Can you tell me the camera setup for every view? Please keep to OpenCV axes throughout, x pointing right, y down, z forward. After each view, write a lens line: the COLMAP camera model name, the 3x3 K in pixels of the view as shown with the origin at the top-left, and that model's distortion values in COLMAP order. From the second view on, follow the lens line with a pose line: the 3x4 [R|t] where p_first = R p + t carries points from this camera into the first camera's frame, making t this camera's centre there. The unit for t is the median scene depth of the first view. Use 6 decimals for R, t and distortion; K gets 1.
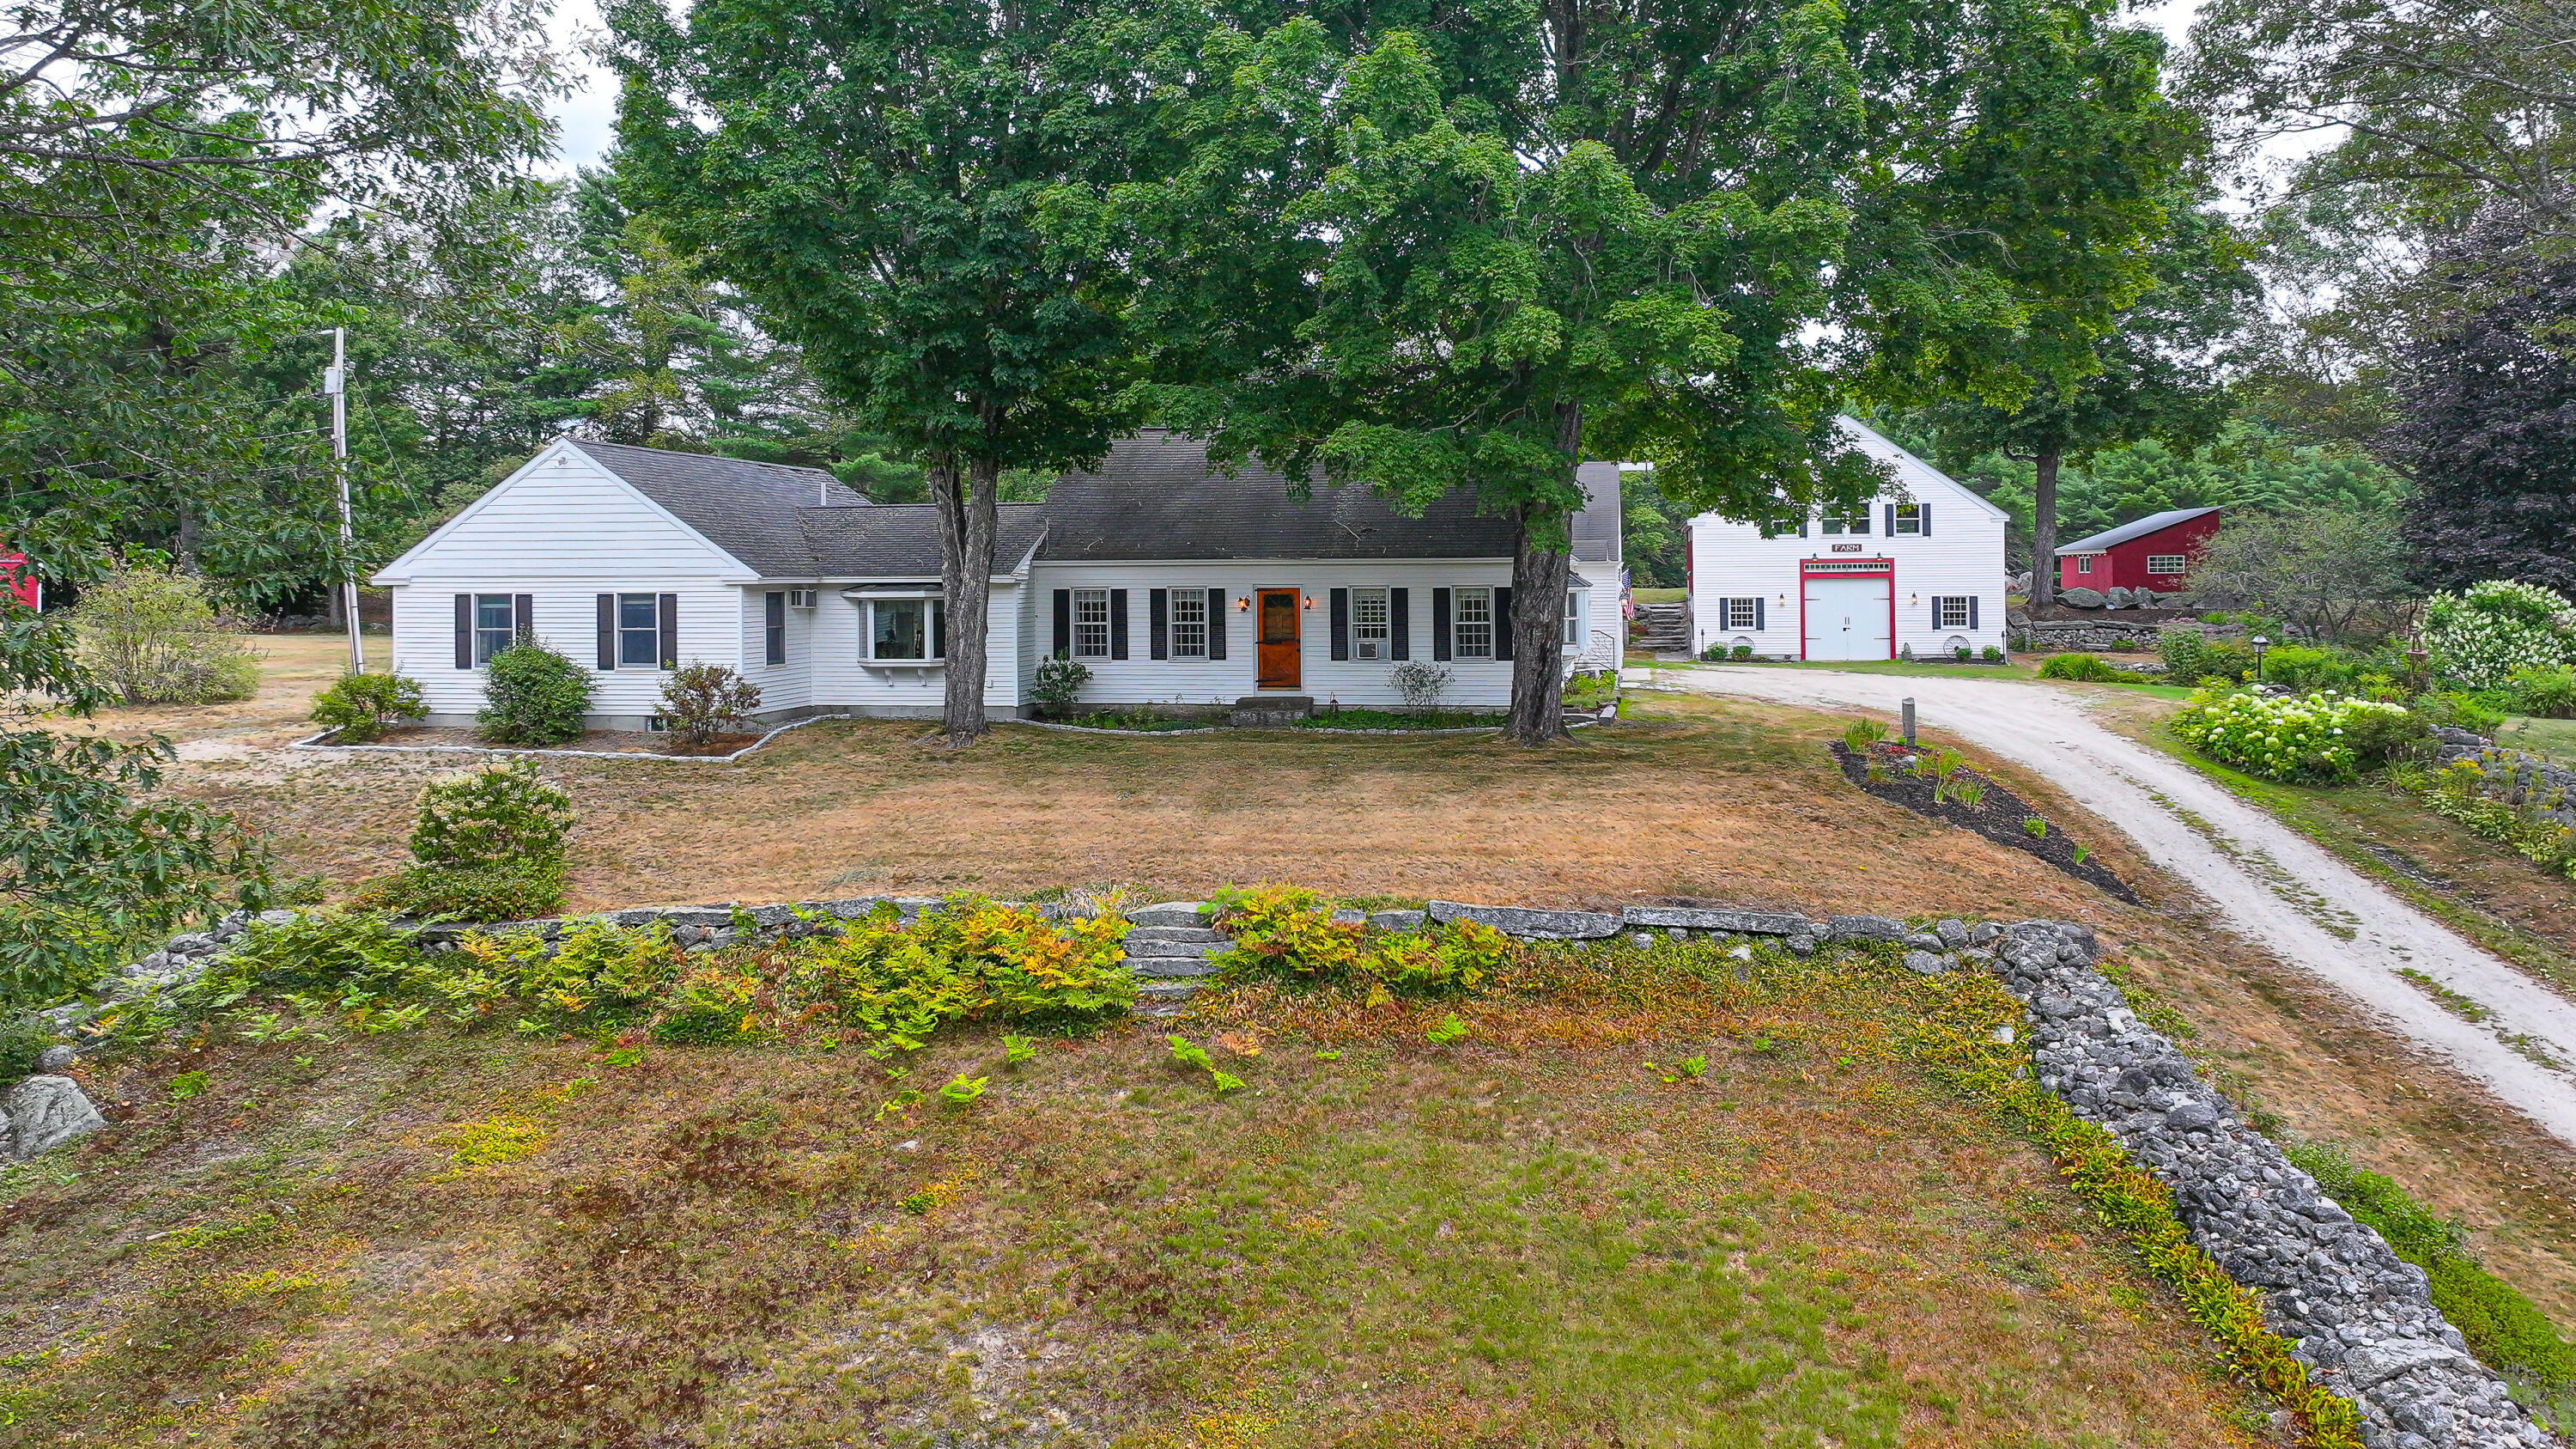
lens RADIAL K [[1815.2, 0, 1291.5], [0, 1815.2, 720.7], [0, 0, 1]] dist [0.000759, 0.007499]
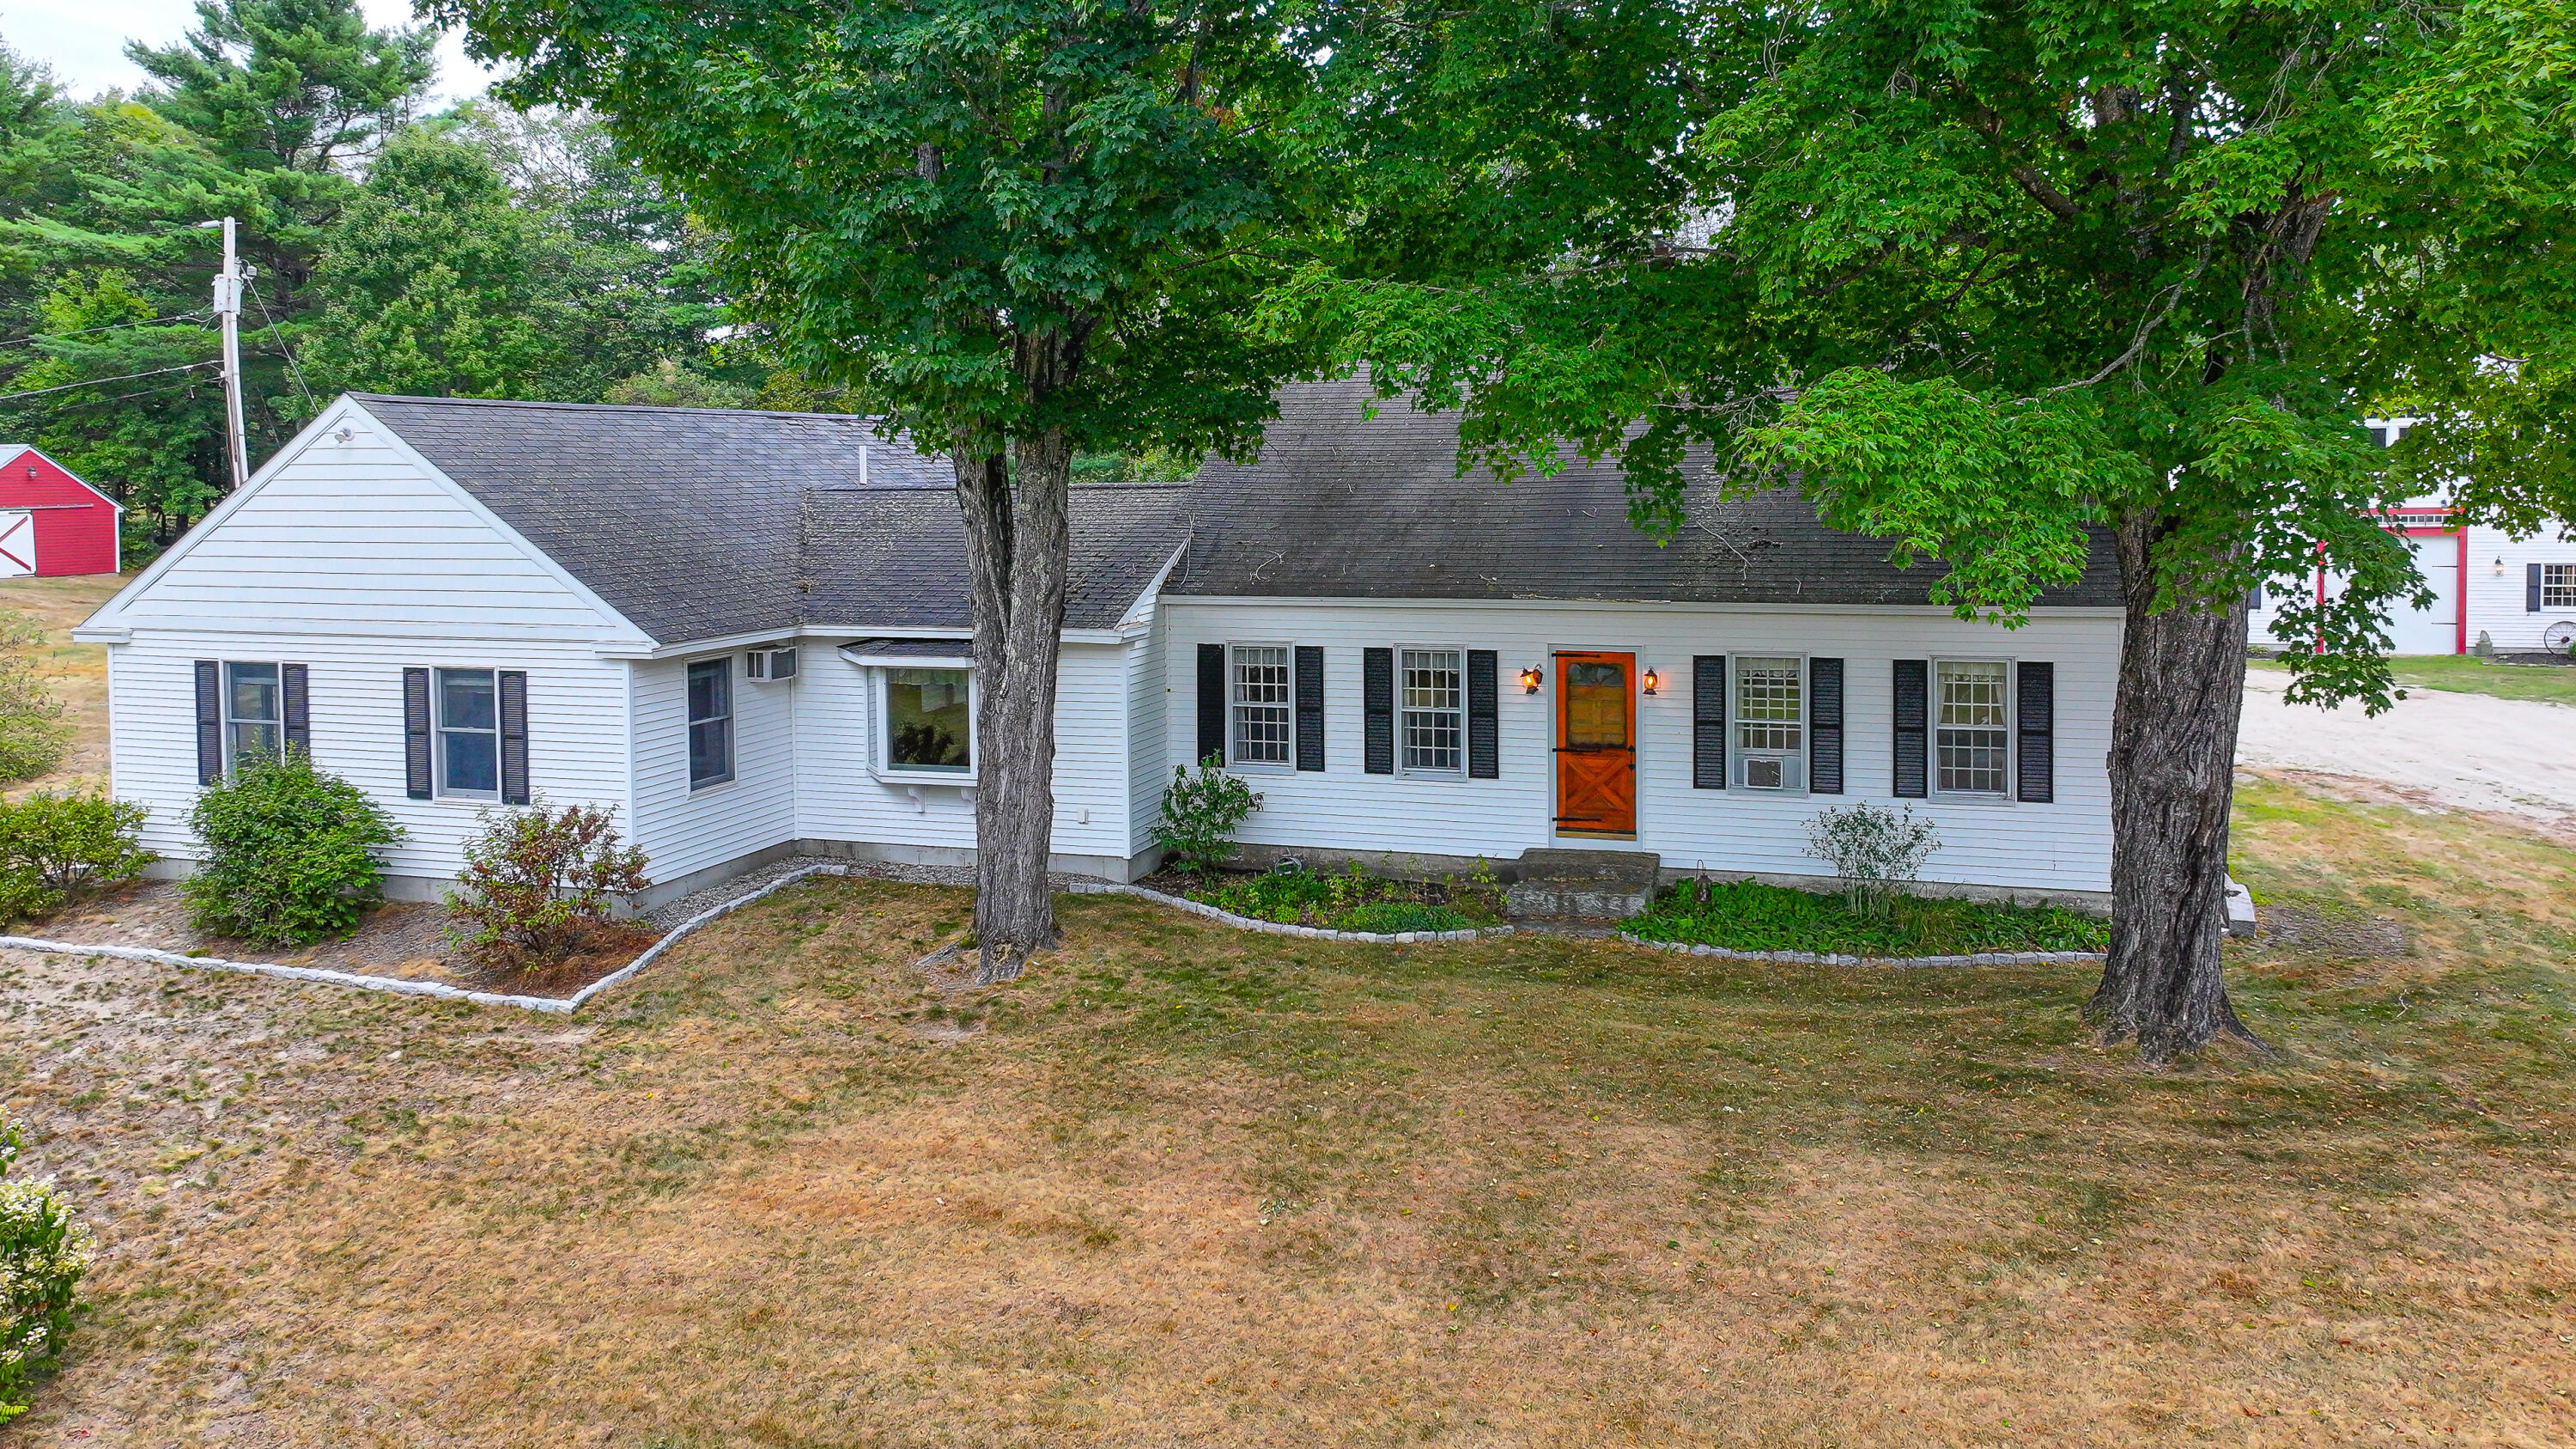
lens RADIAL K [[1815.2, 0, 1355.5], [0, 1815.2, 690.5], [0, 0, 1]] dist [0.000759, 0.007499]
pose [[0.993895, 0.005515, -0.110188, -0.018939], [-0.000555, 0.998987, 0.044992, -0.086551], [0.110324, -0.044656, 0.992892, 0.452094]]
